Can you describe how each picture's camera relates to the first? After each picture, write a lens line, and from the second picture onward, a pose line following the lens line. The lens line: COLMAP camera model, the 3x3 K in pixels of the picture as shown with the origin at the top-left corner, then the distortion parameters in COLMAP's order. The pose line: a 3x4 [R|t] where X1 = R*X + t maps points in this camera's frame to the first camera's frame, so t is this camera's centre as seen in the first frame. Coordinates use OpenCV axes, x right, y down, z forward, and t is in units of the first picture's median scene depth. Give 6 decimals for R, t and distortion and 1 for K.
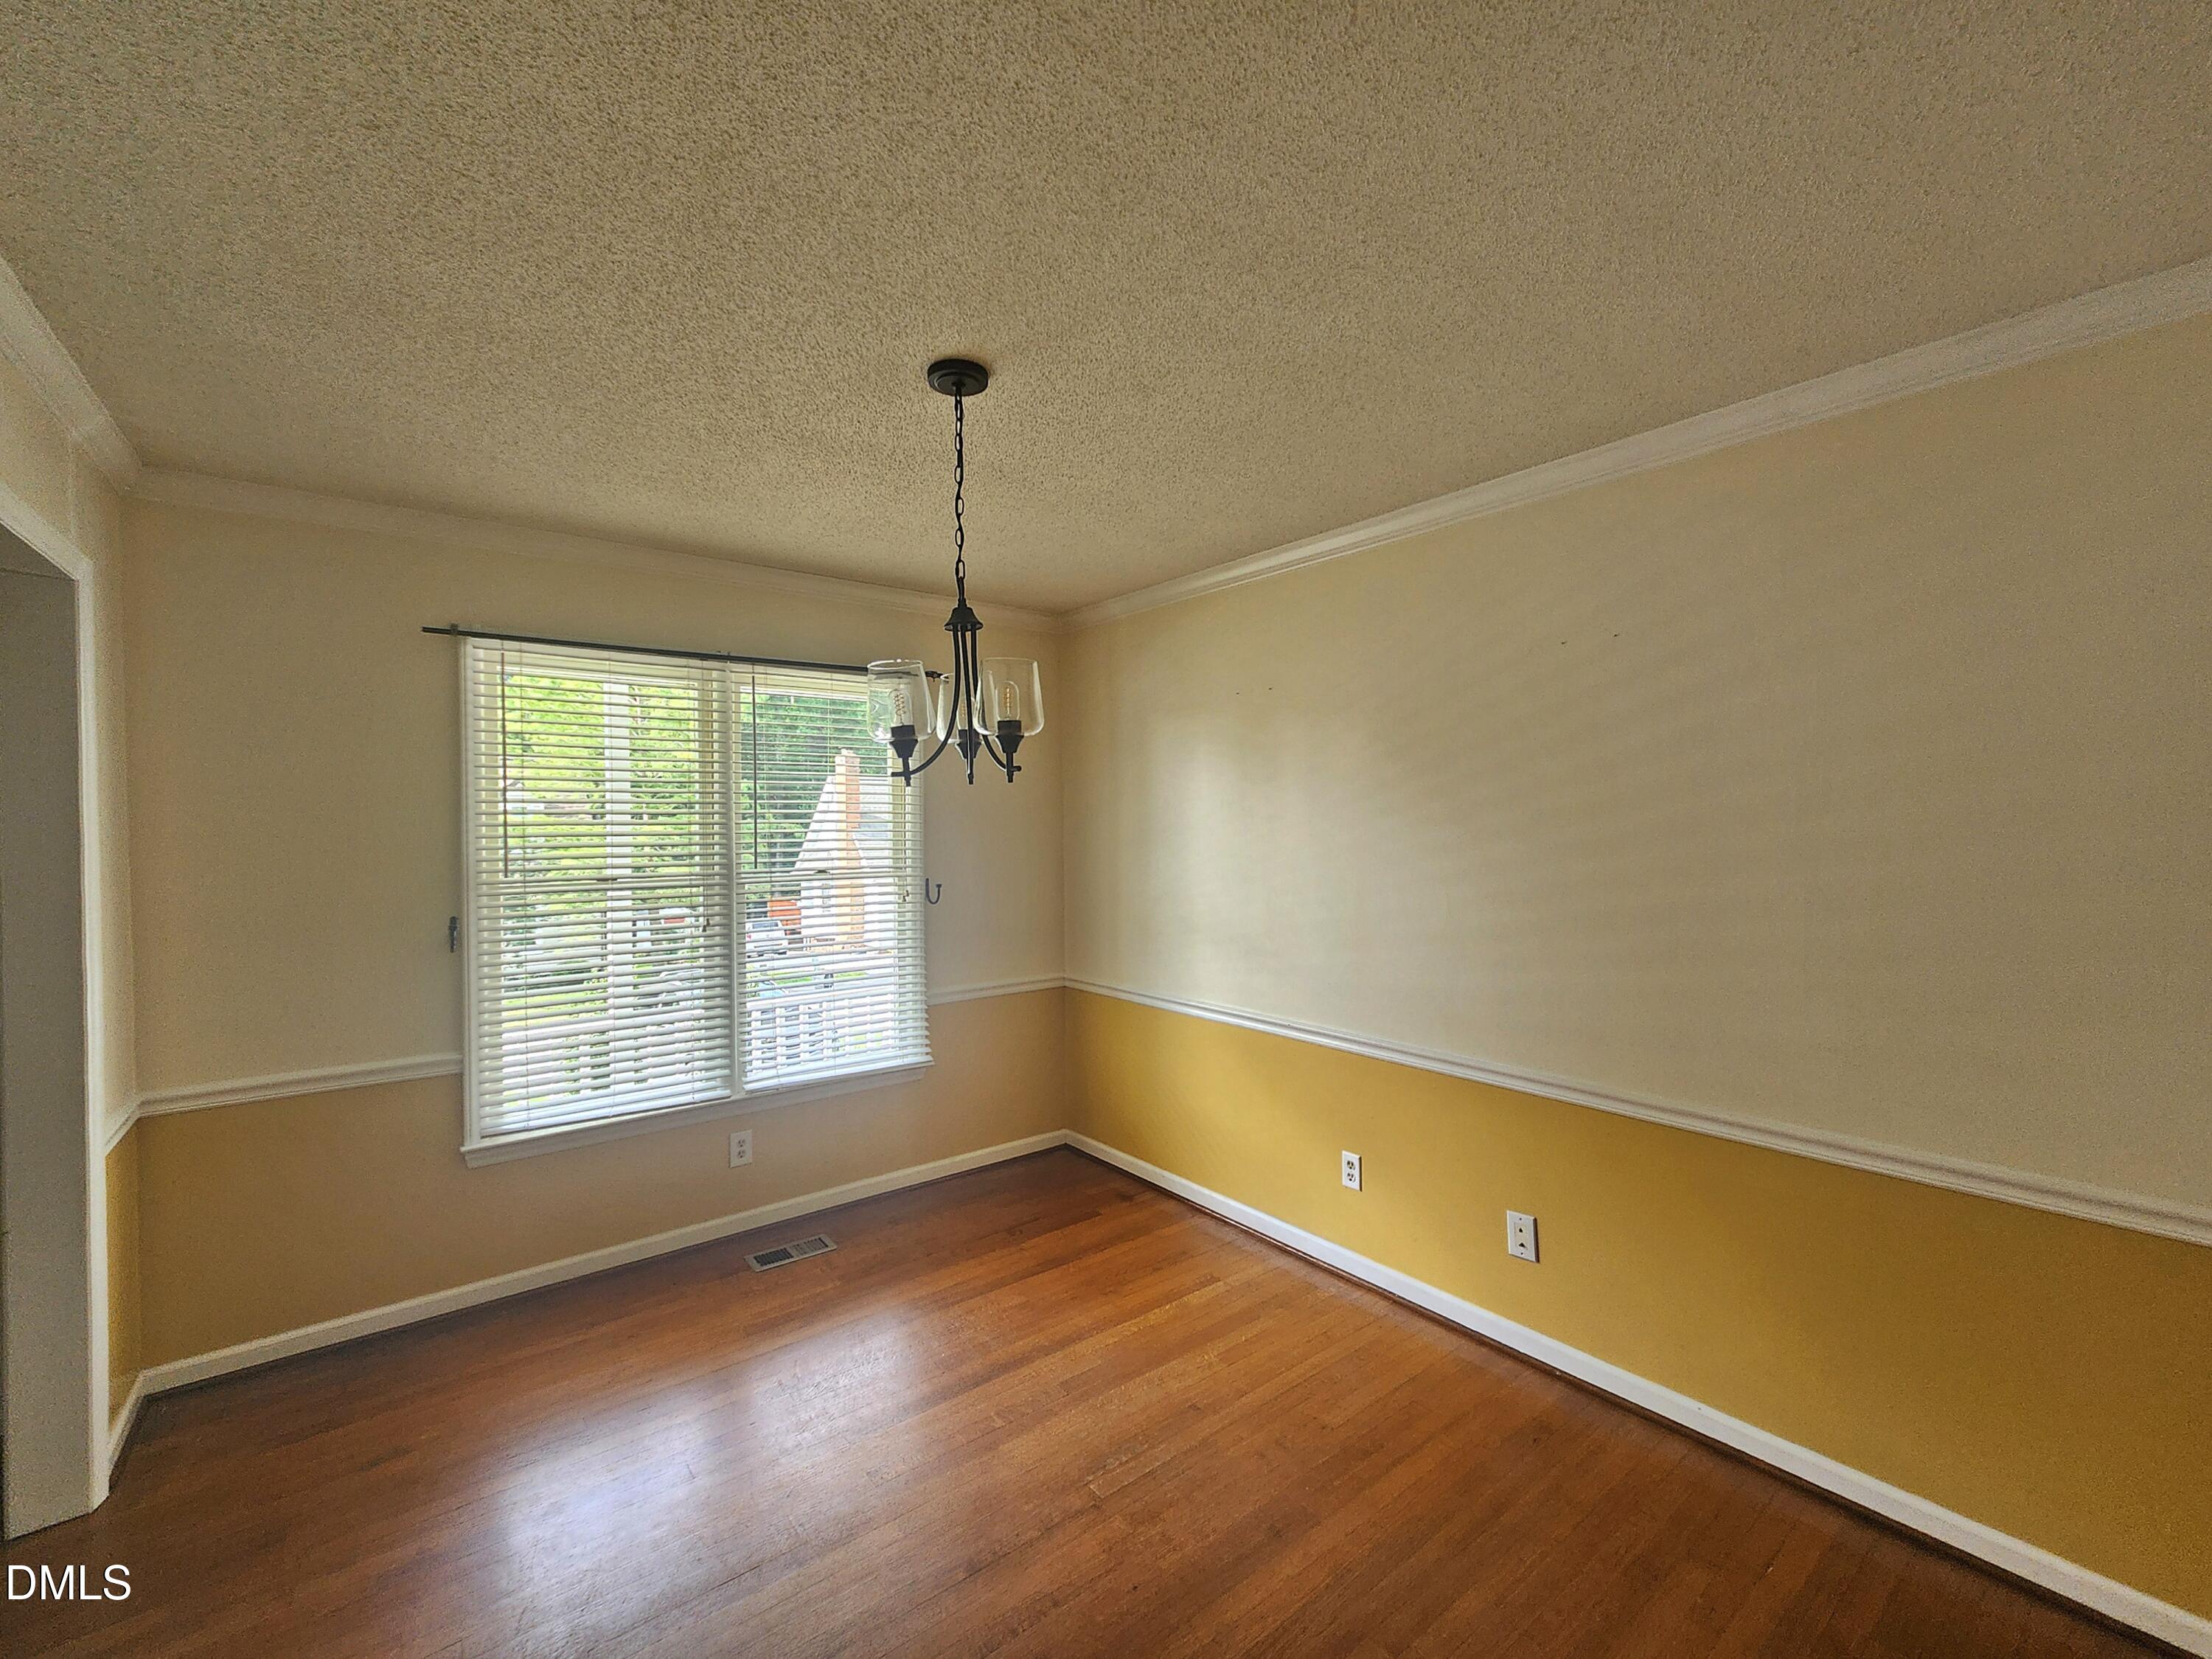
lens RADIAL K [[921.2, 0, 1098.6], [0, 921.2, 830.7], [0, 0, 1]] dist [0.001213, -0.000118]
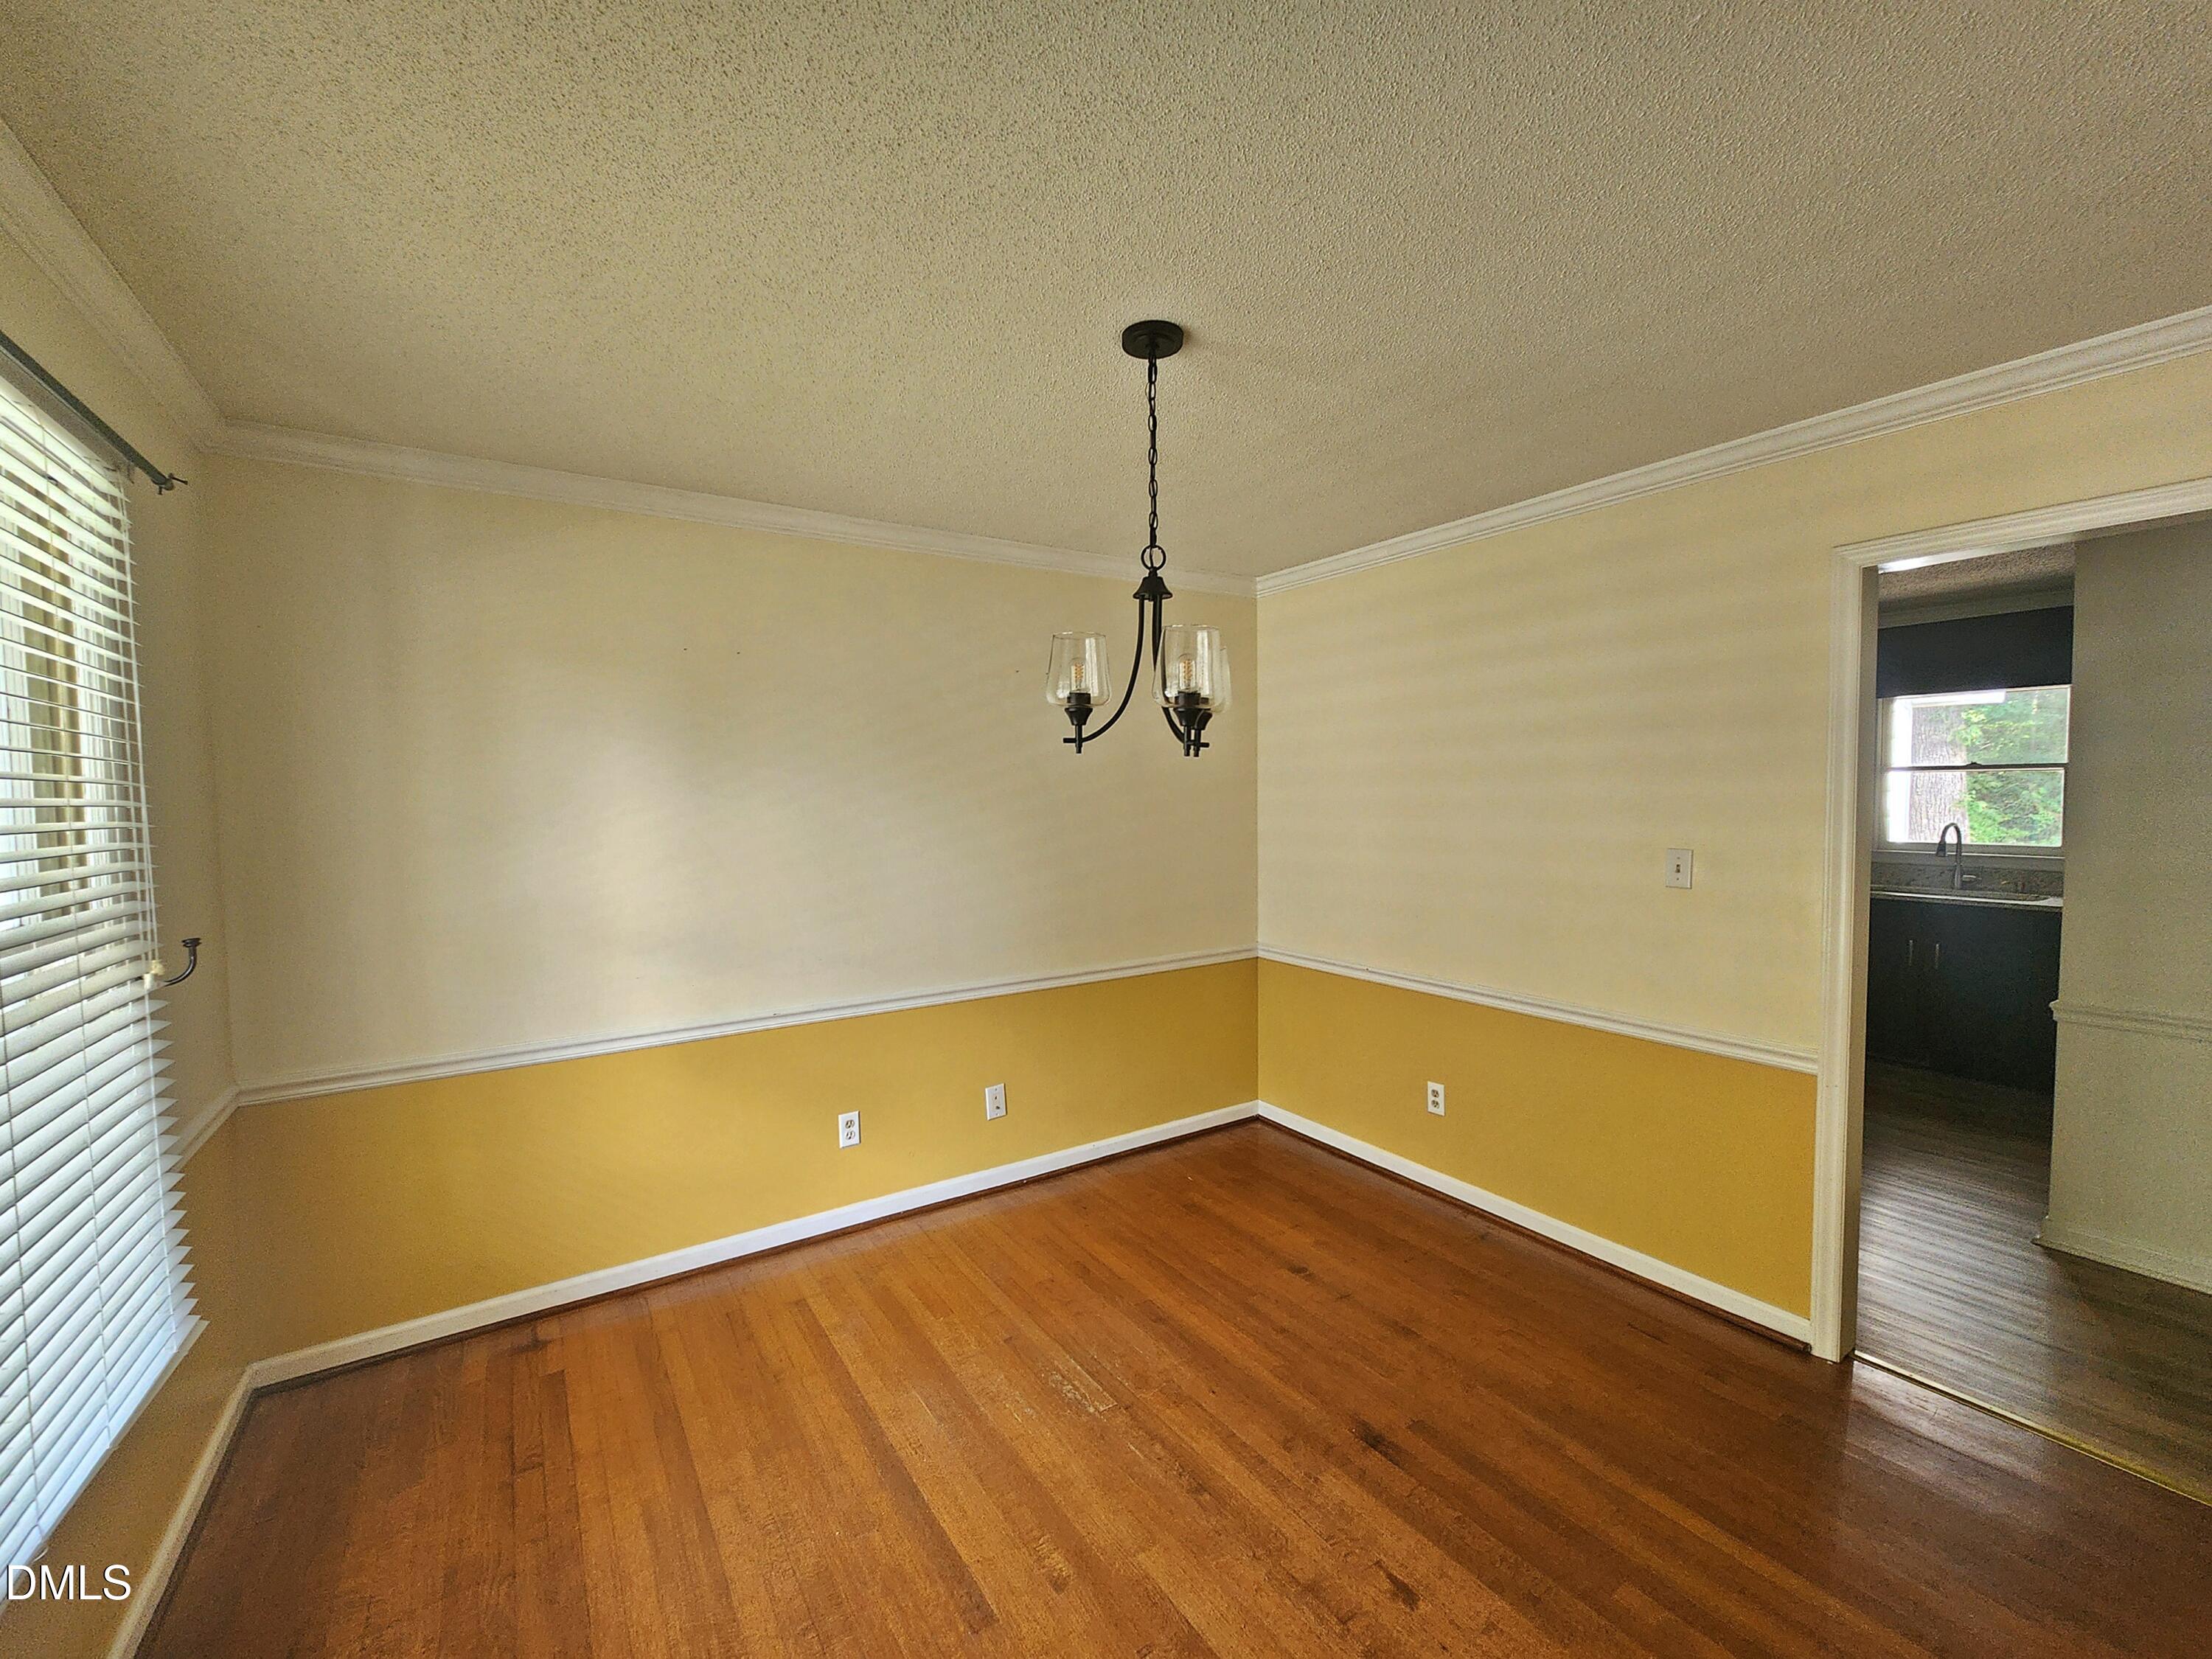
lens RADIAL K [[921.2, 0, 1098.6], [0, 921.2, 830.7], [0, 0, 1]] dist [0.001213, -0.000118]
pose [[0.106163, -0.050387, 0.993071, -0.885805], [0.027741, 0.998477, 0.047696, -0.014987], [-0.993962, 0.022486, 0.107399, 0.738068]]
